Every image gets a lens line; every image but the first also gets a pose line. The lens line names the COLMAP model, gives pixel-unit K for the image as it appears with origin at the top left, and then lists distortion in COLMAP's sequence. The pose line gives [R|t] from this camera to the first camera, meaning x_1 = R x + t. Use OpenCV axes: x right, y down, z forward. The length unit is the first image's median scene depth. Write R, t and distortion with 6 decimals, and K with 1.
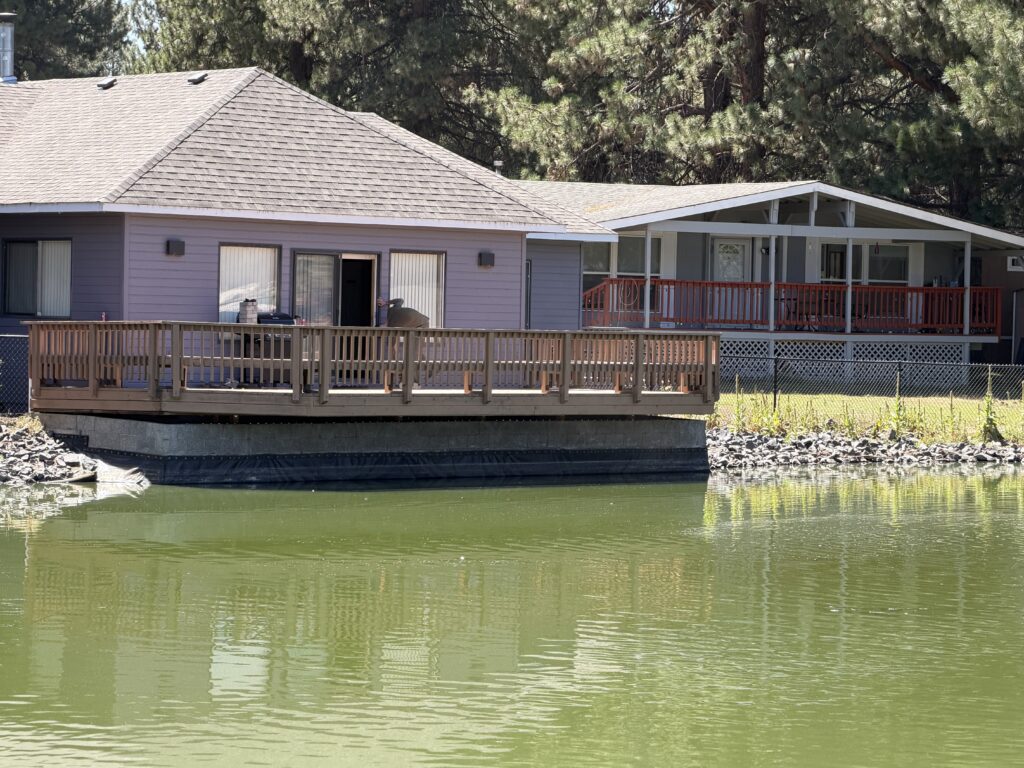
lens RADIAL K [[3256.4, 0, 512.0], [0, 3256.4, 384.0], [0, 0, 1]] dist [-0.010726, 0.033182]
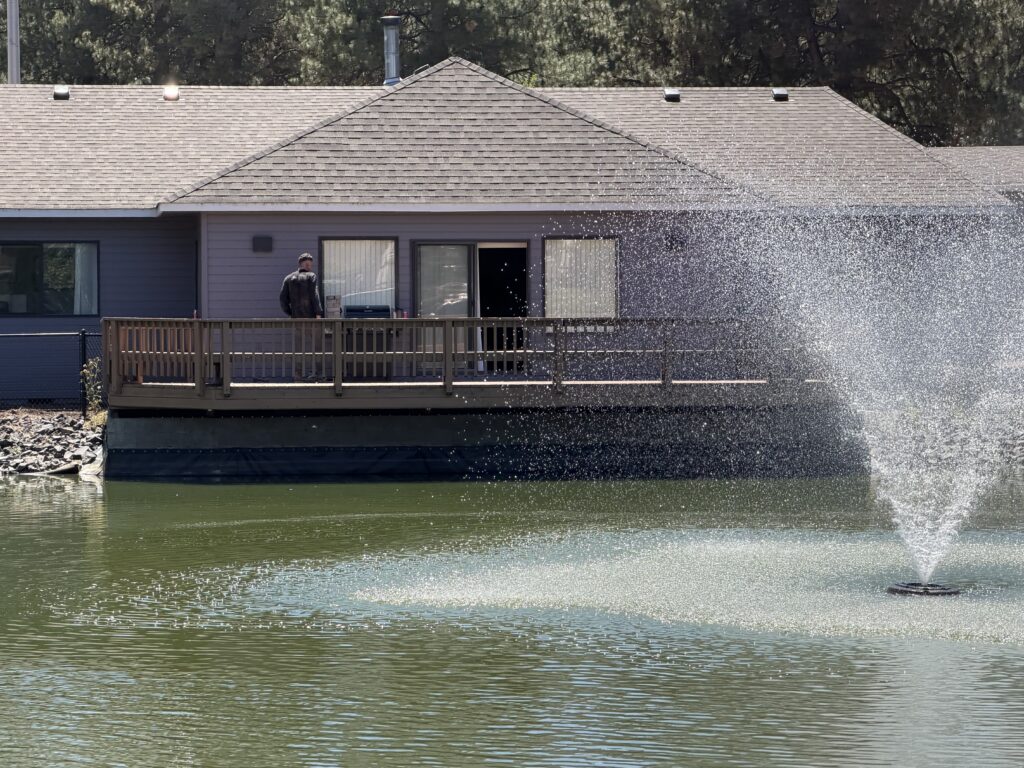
lens RADIAL K [[3302.0, 0, 512.0], [0, 3302.0, 384.0], [0, 0, 1]] dist [0.095934, 0.040090]
pose [[0.771993, -0.009576, -0.635559, 0.628733], [0.009153, 0.999950, -0.003948, 0.006644], [0.635565, -0.002769, 0.772043, 0.264959]]
